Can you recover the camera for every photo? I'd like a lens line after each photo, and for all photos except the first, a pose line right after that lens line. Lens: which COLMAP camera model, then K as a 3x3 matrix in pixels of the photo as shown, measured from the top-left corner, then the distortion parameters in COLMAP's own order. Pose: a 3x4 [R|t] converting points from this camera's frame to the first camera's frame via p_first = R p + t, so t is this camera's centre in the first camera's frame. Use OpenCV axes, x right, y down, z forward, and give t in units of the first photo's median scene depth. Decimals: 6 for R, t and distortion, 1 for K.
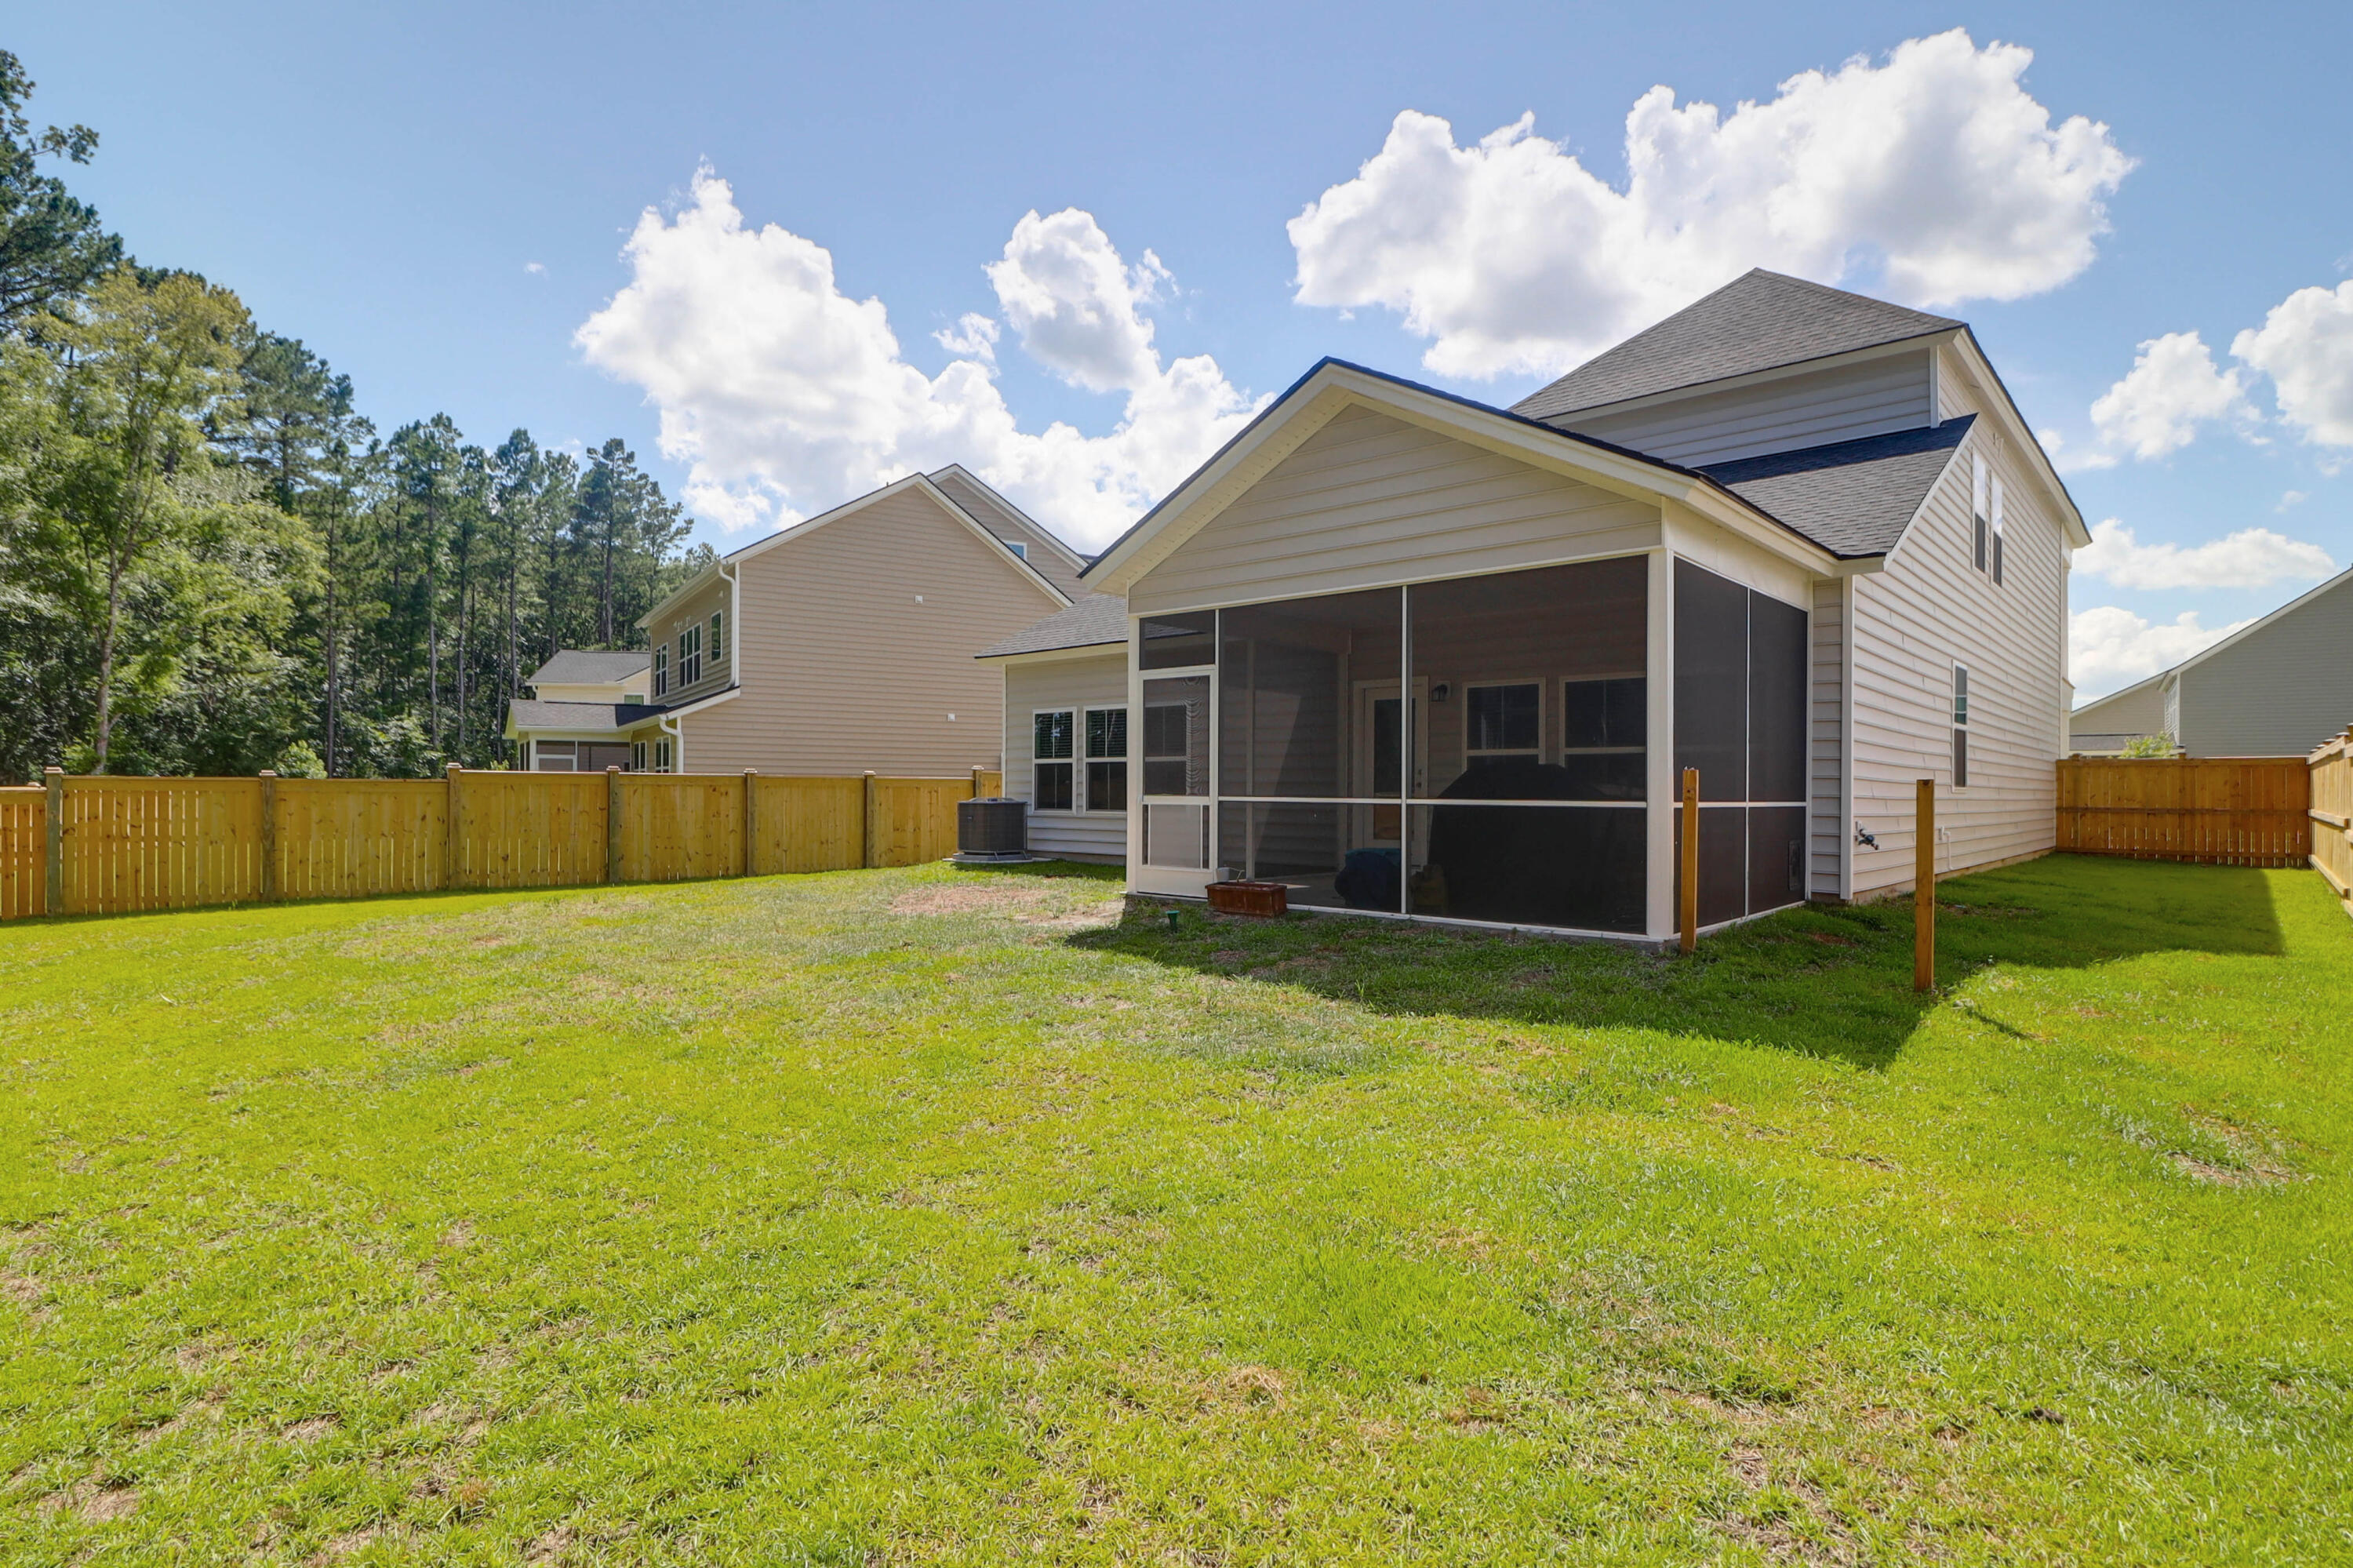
lens RADIAL K [[1246.7, 0, 1158.1], [0, 1246.7, 787.4], [0, 0, 1]] dist [0.002544, 0.000352]
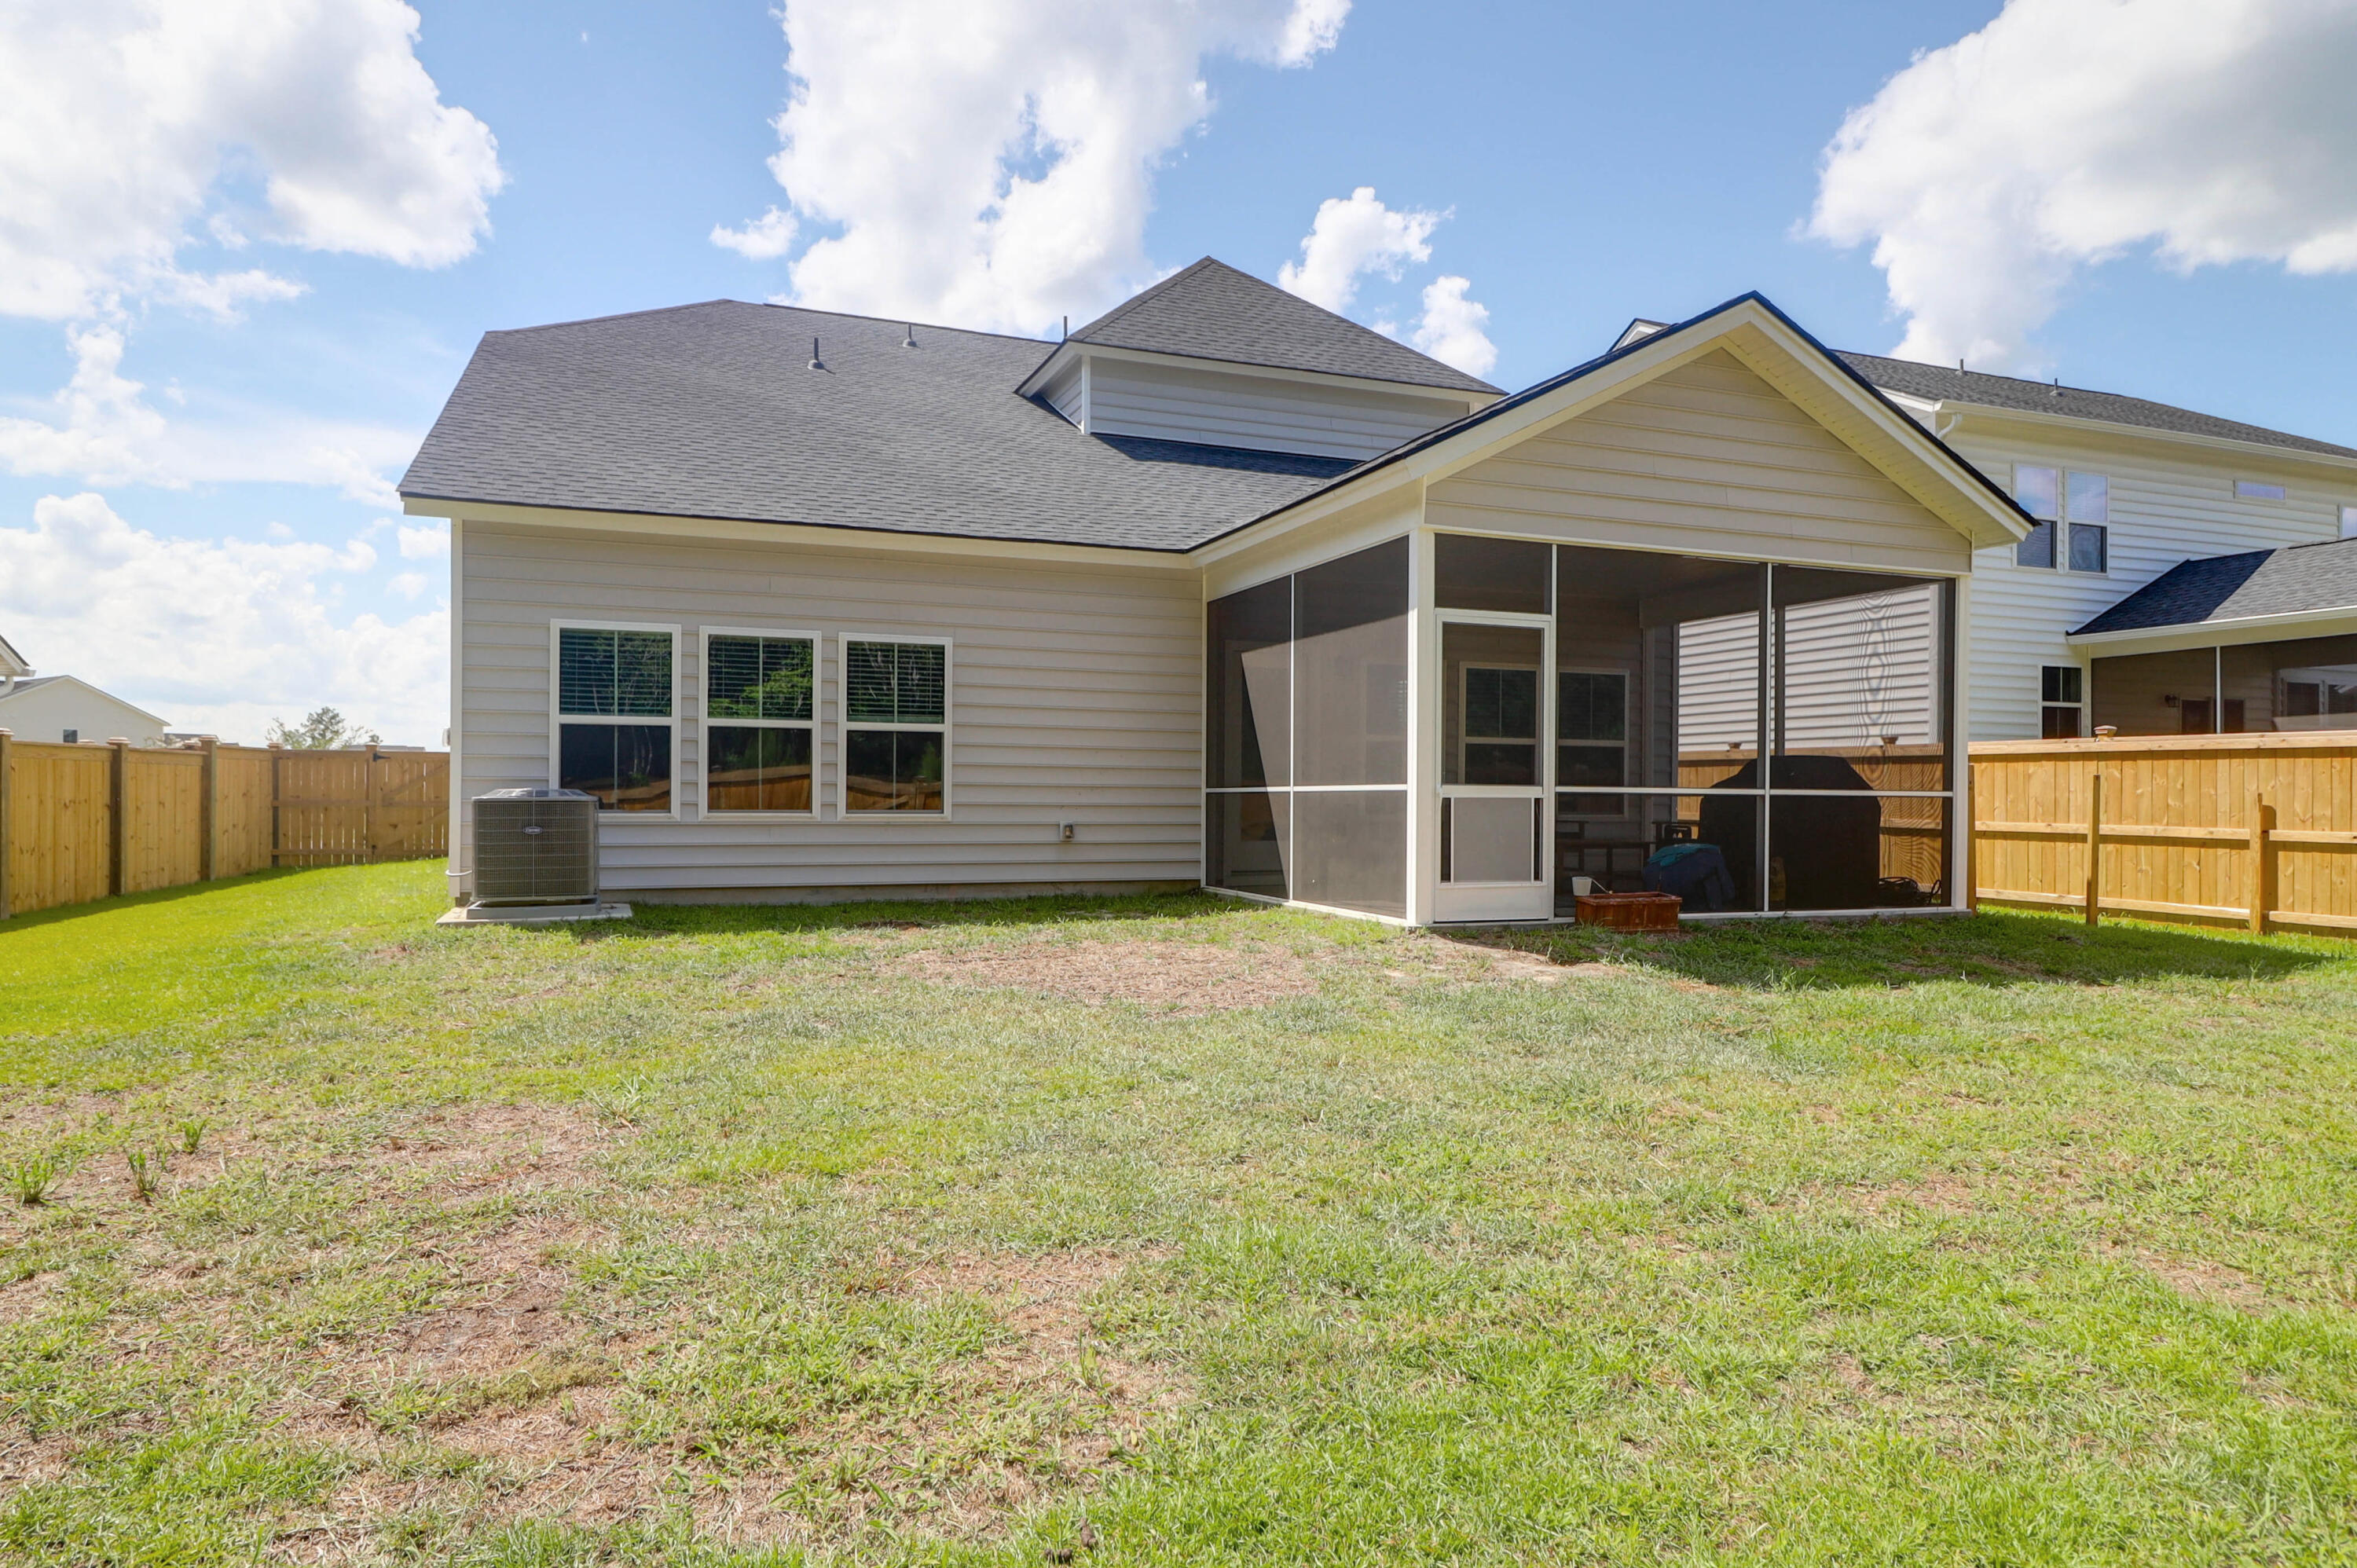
lens RADIAL K [[1387.5, 0, 1193.1], [0, 1387.5, 792.2], [0, 0, 1]] dist [-0.025574, -0.002153]
pose [[0.436090, -0.003599, 0.899896, -0.505513], [-0.007285, 0.999945, 0.007530, 0.003545], [-0.899874, -0.009839, 0.436039, 0.508485]]
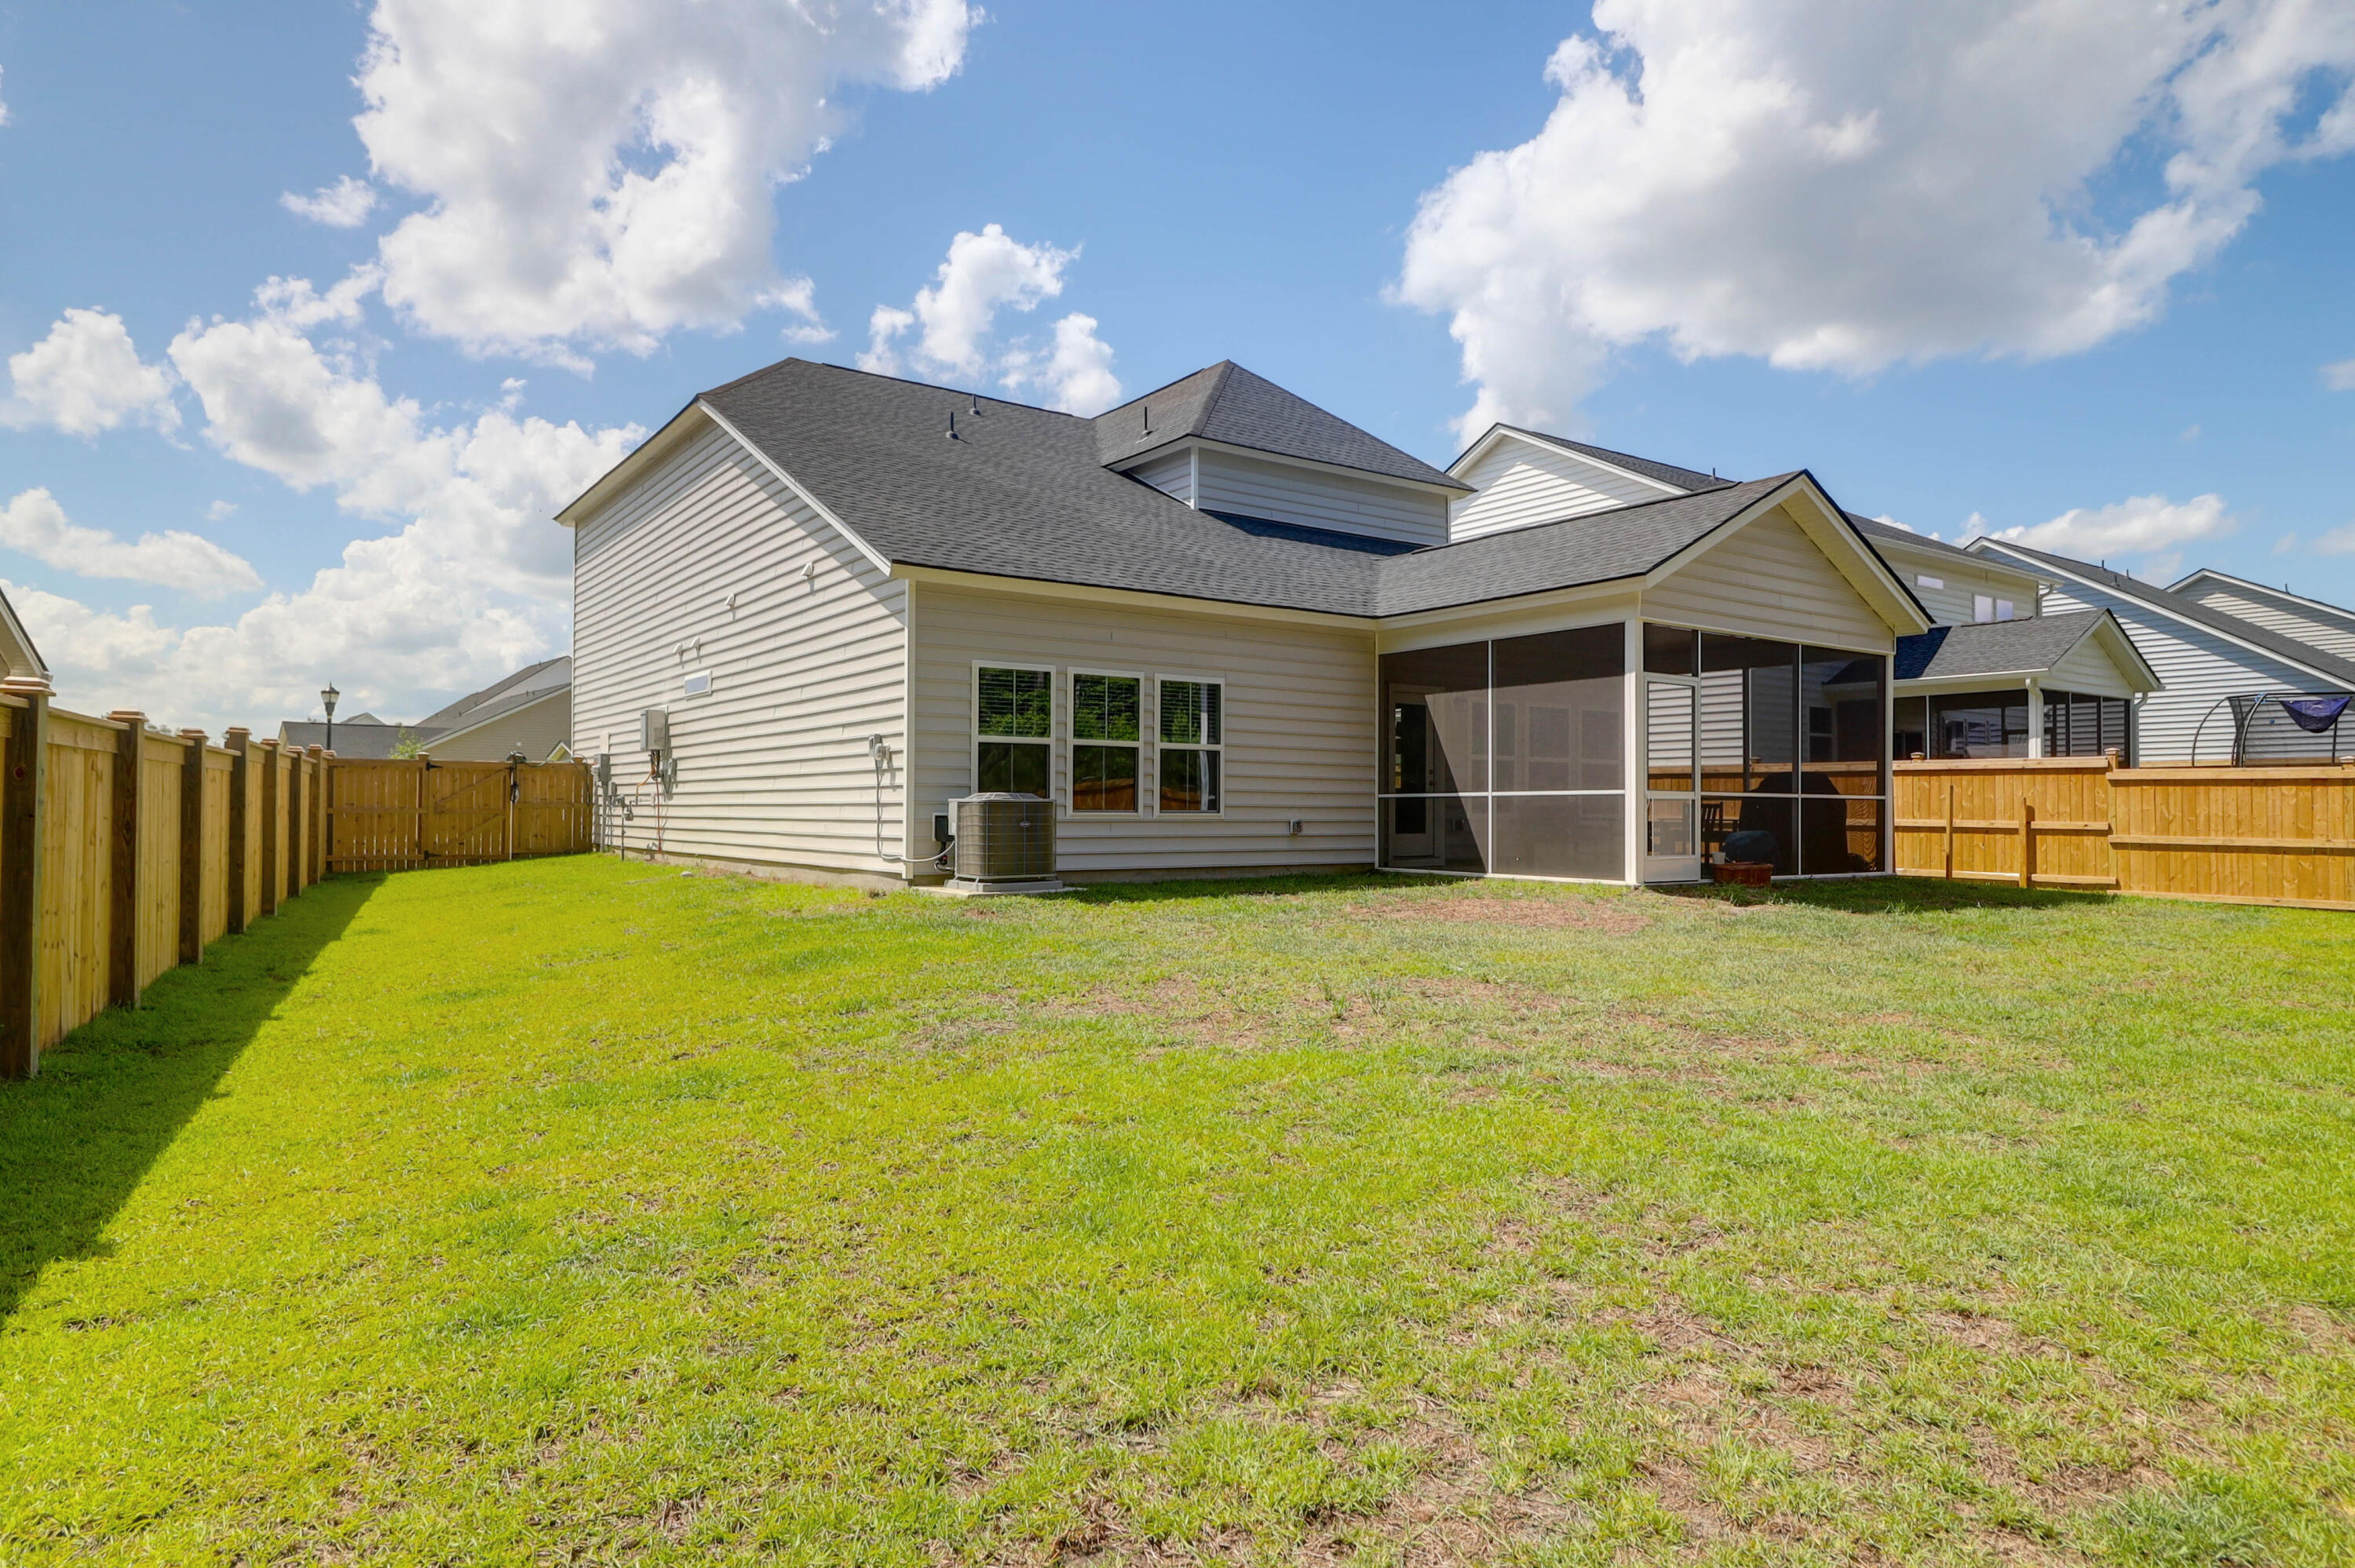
lens RADIAL K [[1363.9, 0, 1157.4], [0, 1363.9, 780.4], [0, 0, 1]] dist [-0.030953, -0.000558]
pose [[0.192863, 0.013885, 0.981127, -0.790506], [-0.007441, 0.999892, -0.012688, 0.010054], [-0.981197, -0.004854, 0.192946, 0.769667]]
